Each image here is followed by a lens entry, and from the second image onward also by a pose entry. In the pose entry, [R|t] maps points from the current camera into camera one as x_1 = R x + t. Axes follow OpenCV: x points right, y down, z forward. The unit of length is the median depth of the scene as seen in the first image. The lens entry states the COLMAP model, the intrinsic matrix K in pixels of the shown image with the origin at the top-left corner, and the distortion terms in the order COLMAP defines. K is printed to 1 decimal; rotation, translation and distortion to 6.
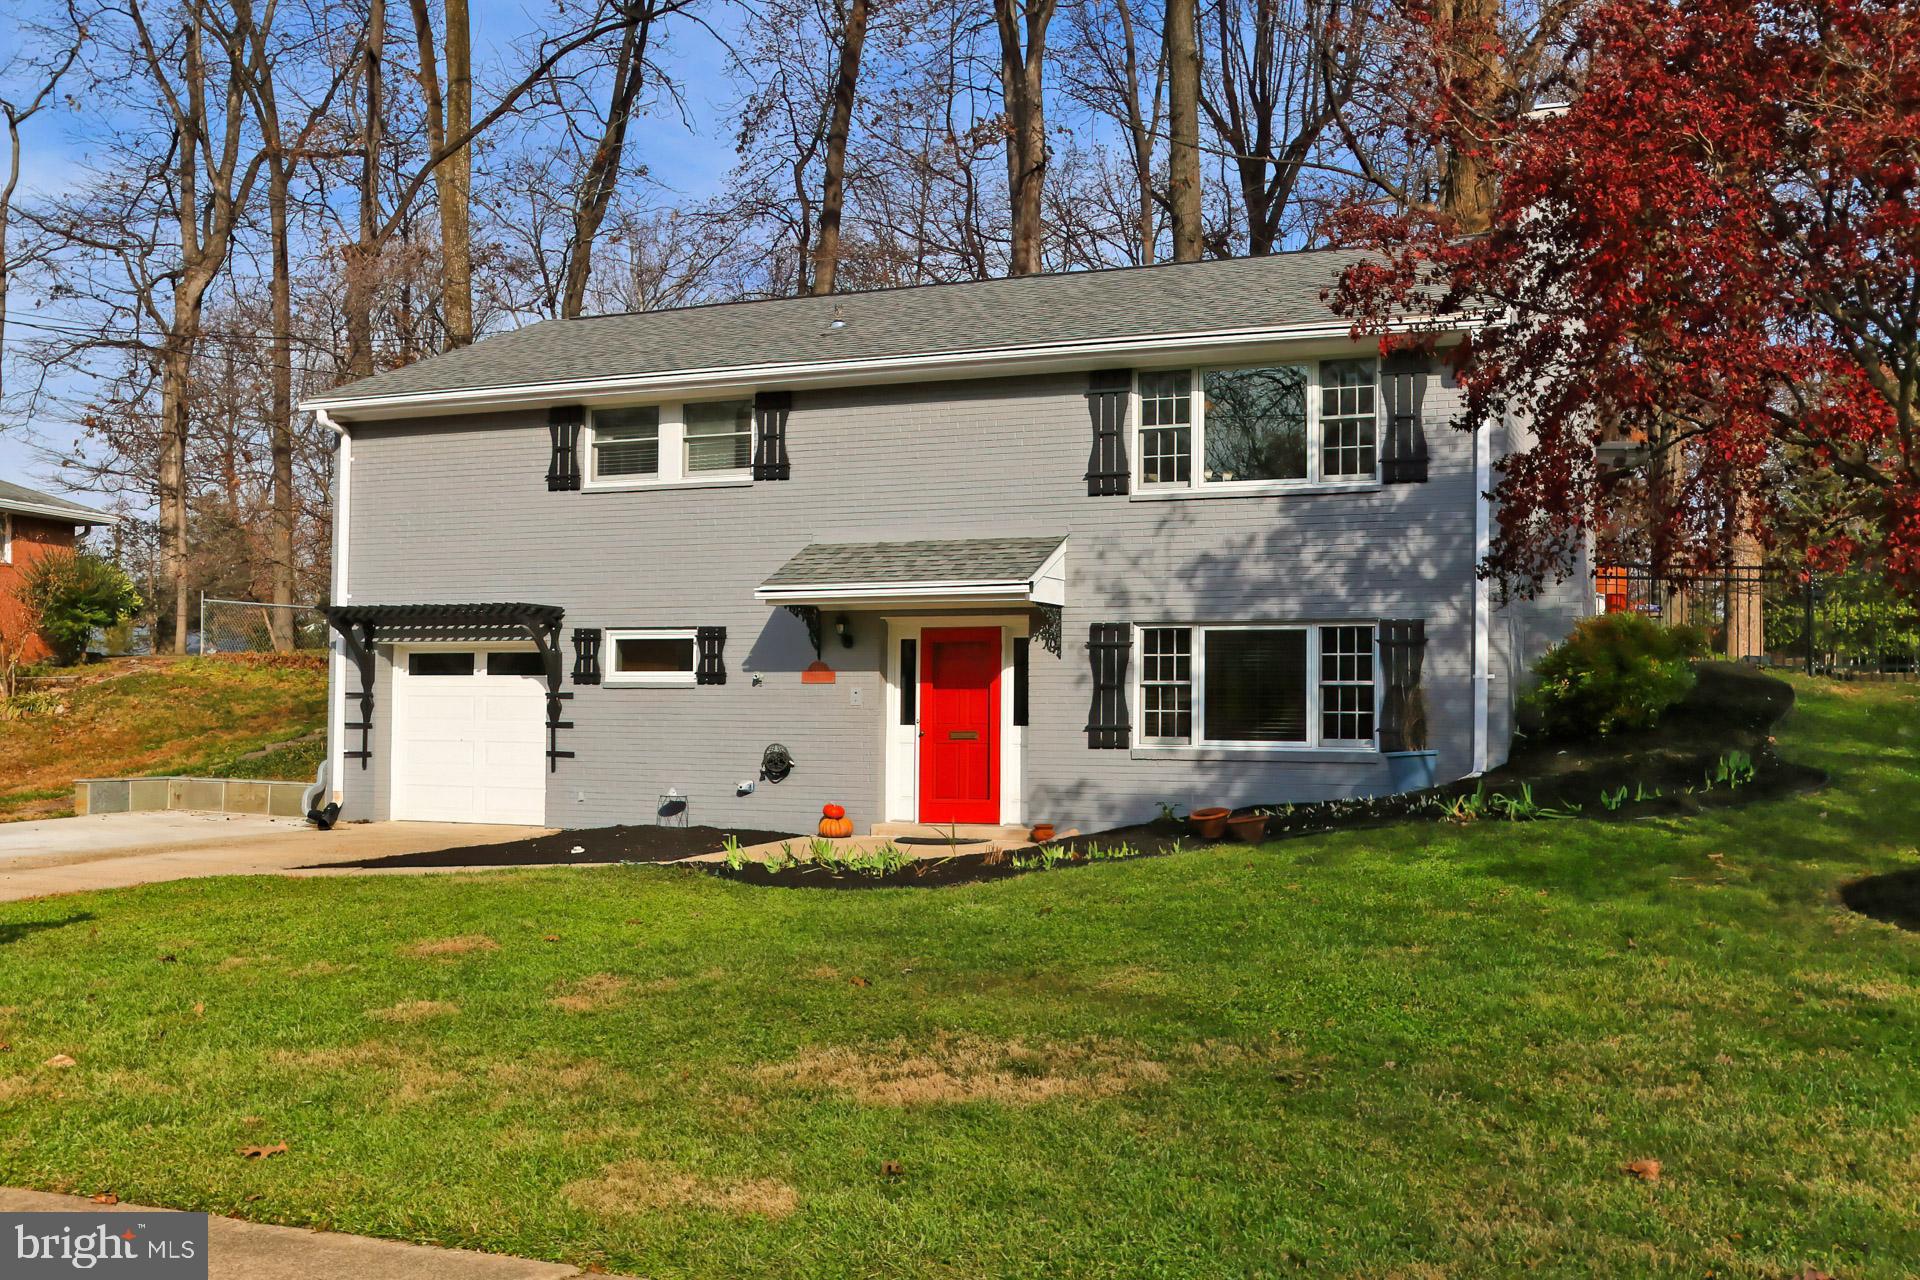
lens RADIAL K [[1900.7, 0, 953.7], [0, 1900.7, 609.5], [0, 0, 1]] dist [-0.018512, 0.000000]
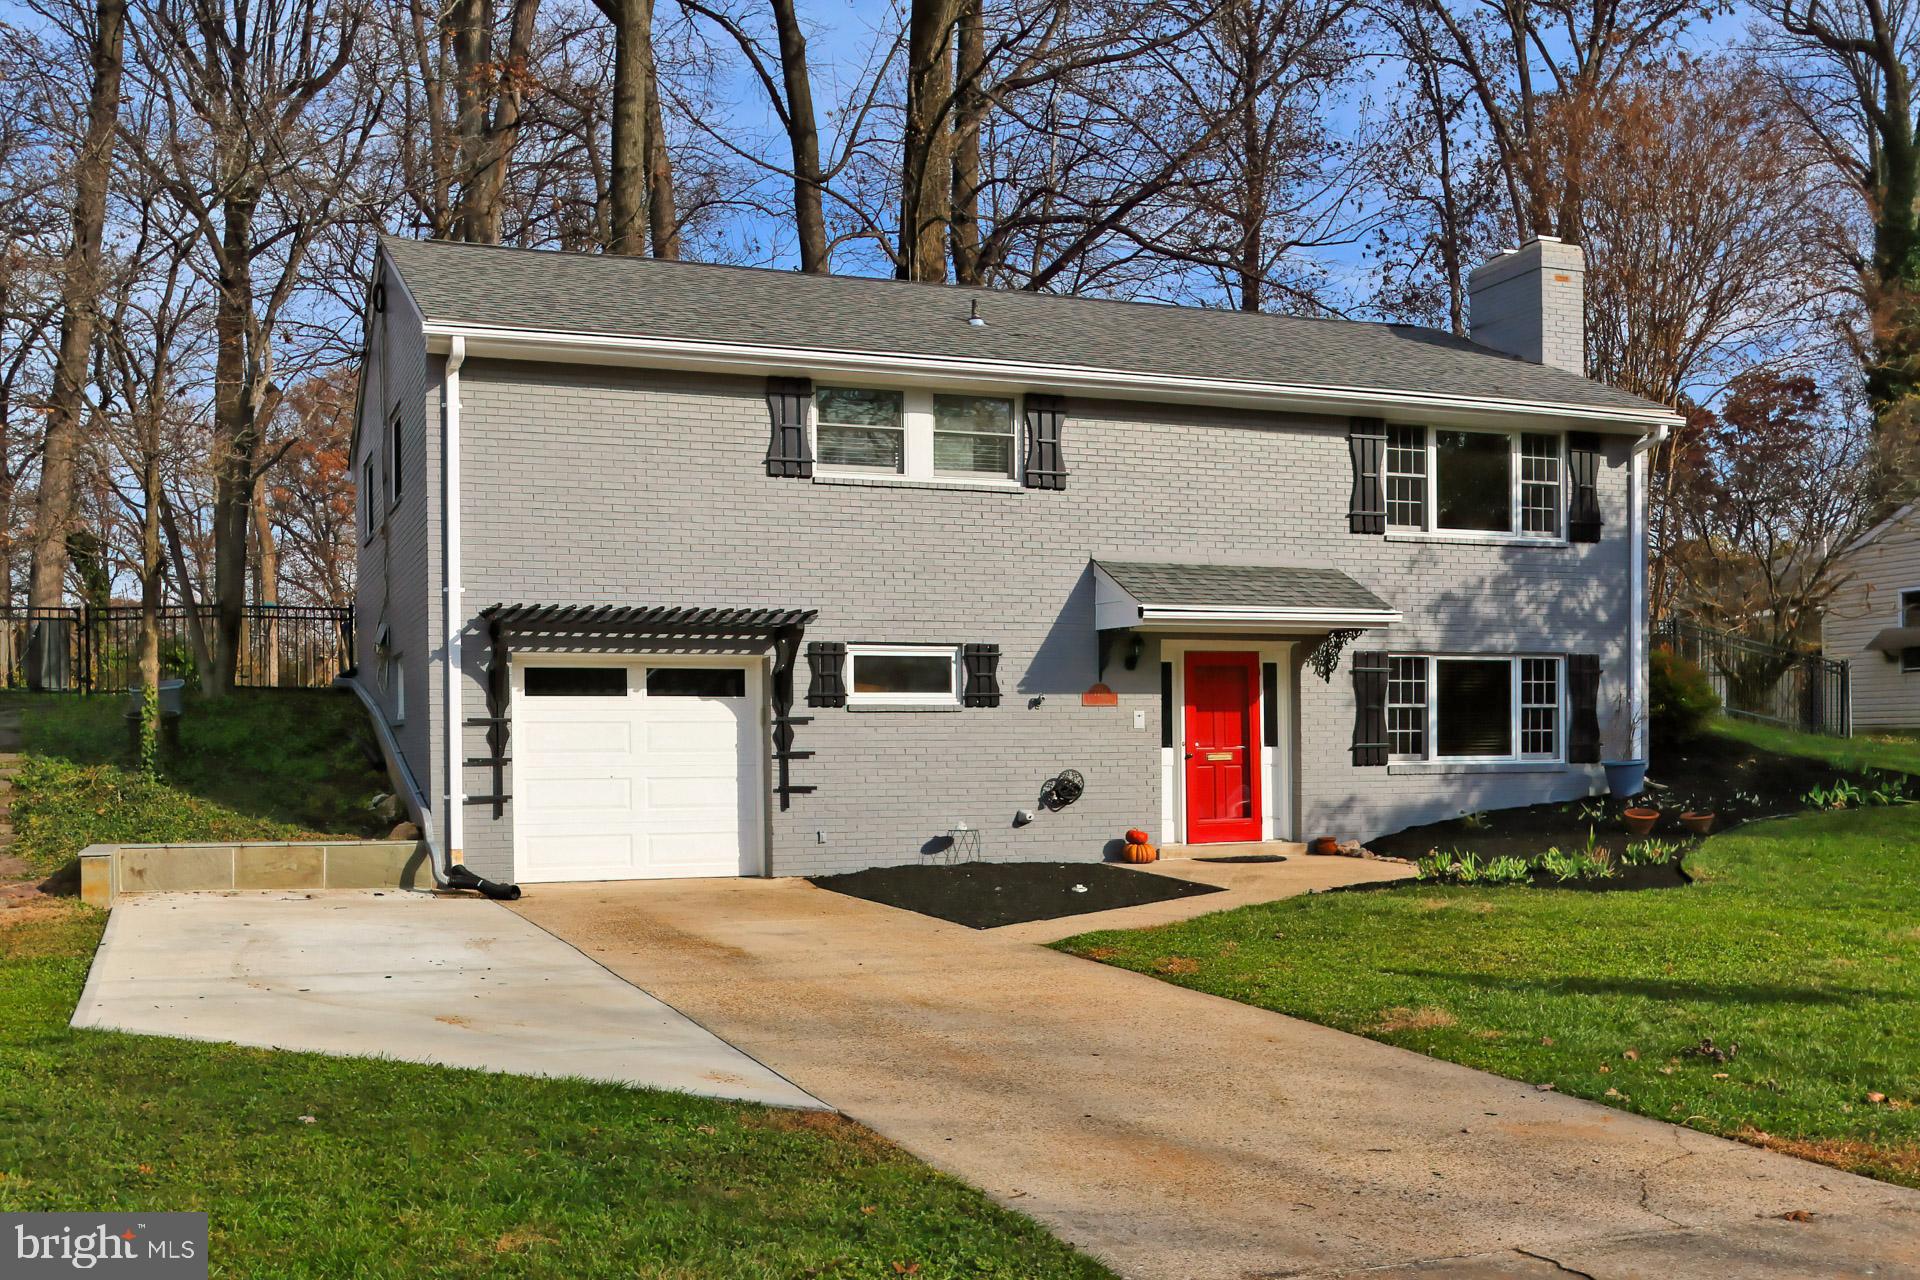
lens RADIAL K [[1900.7, 0, 991.2], [0, 1900.7, 753.5], [0, 0, 1]] dist [-0.018512, 0.000000]
pose [[0.698294, -0.016773, 0.715614, -0.804488], [-0.027322, 0.998372, 0.050062, 0.016192], [-0.715289, -0.054510, 0.696699, 0.369207]]
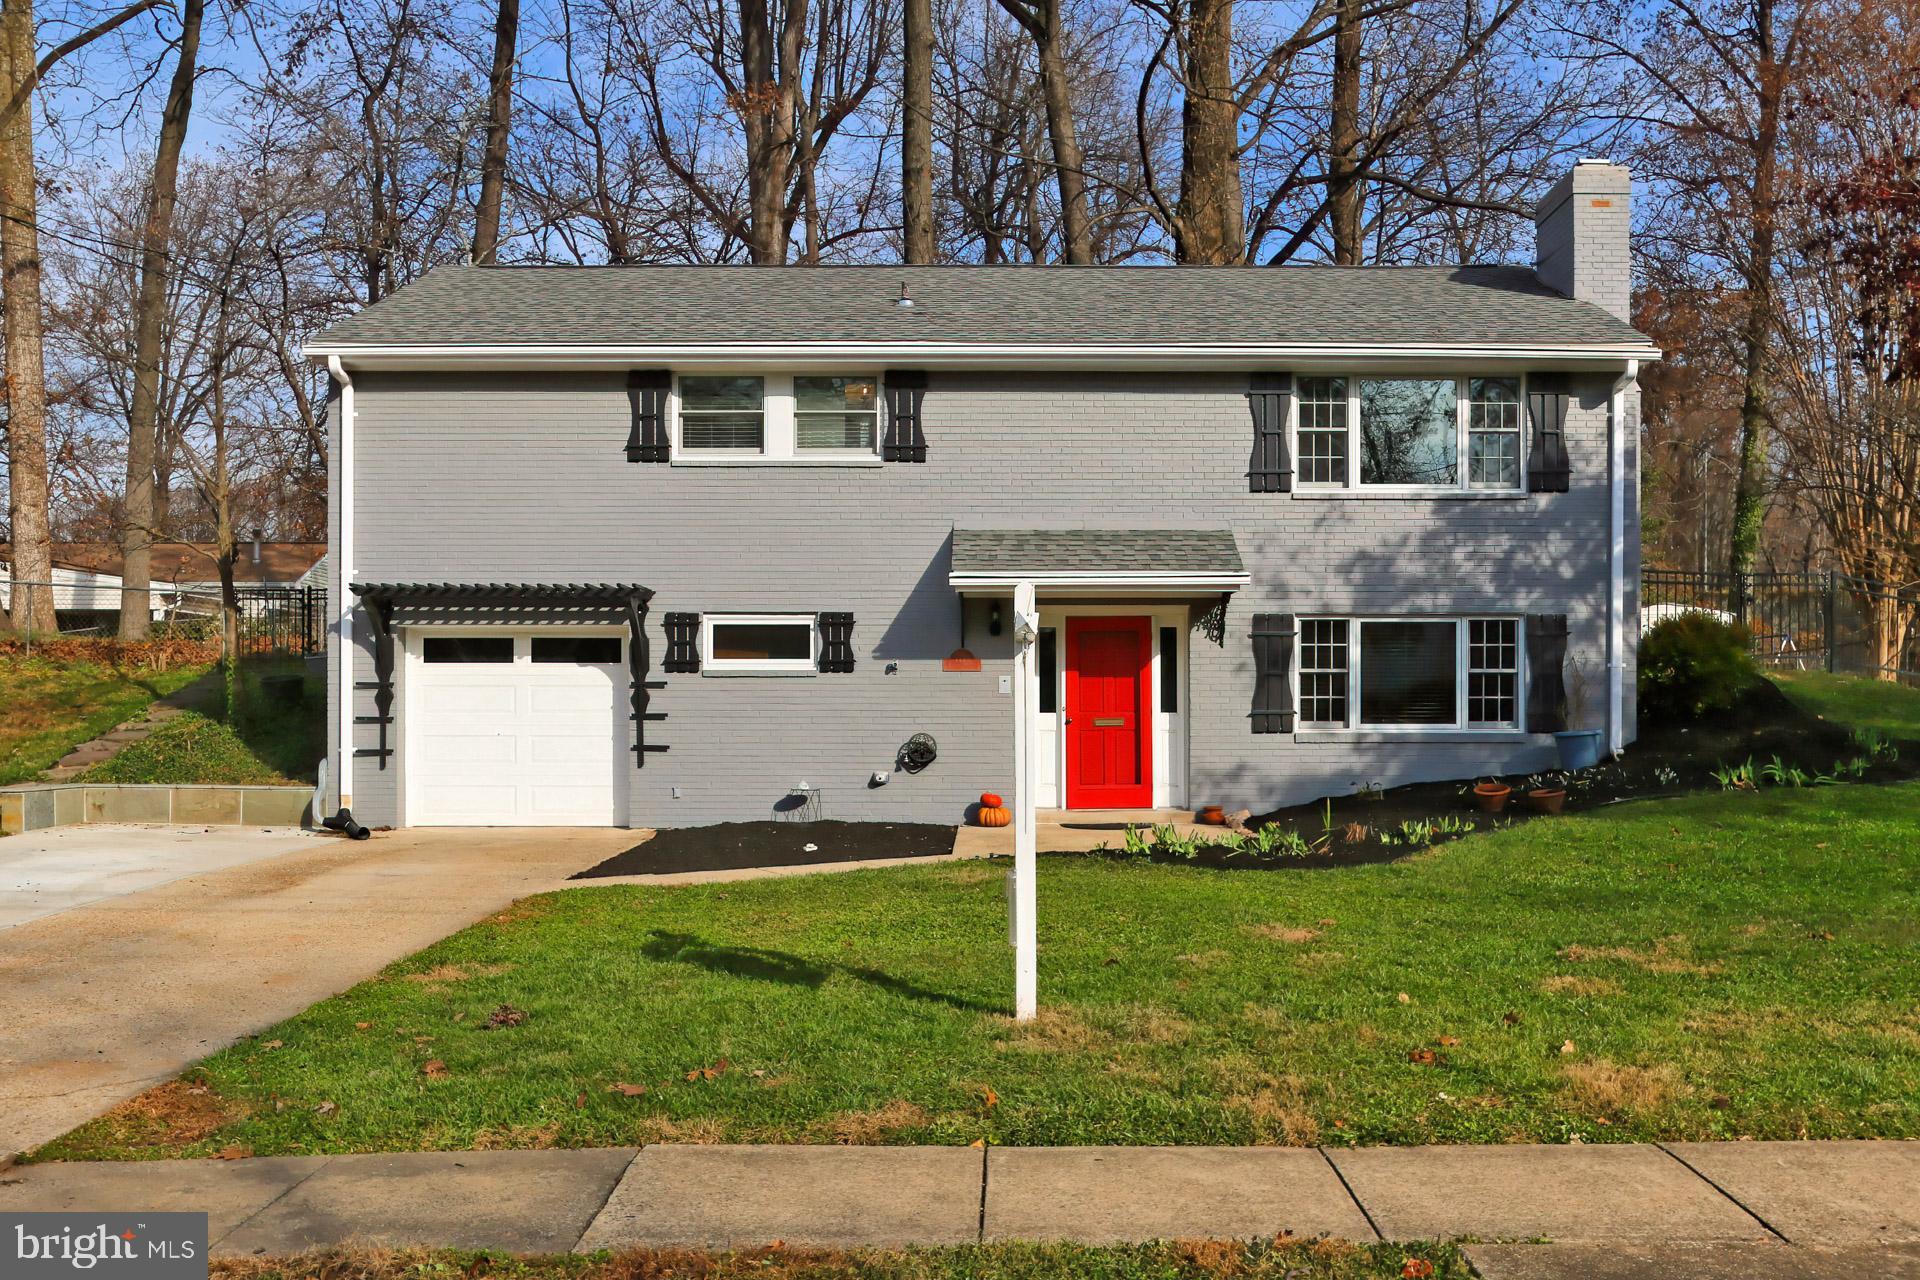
lens RADIAL K [[1900.7, 0, 1010.1], [0, 1900.7, 674.1], [0, 0, 1]] dist [-0.018512, 0.000000]
pose [[0.913467, -0.000747, 0.406912, -0.451723], [-0.015239, 0.999234, 0.036044, 0.004423], [-0.406627, -0.039126, 0.912756, 0.091938]]
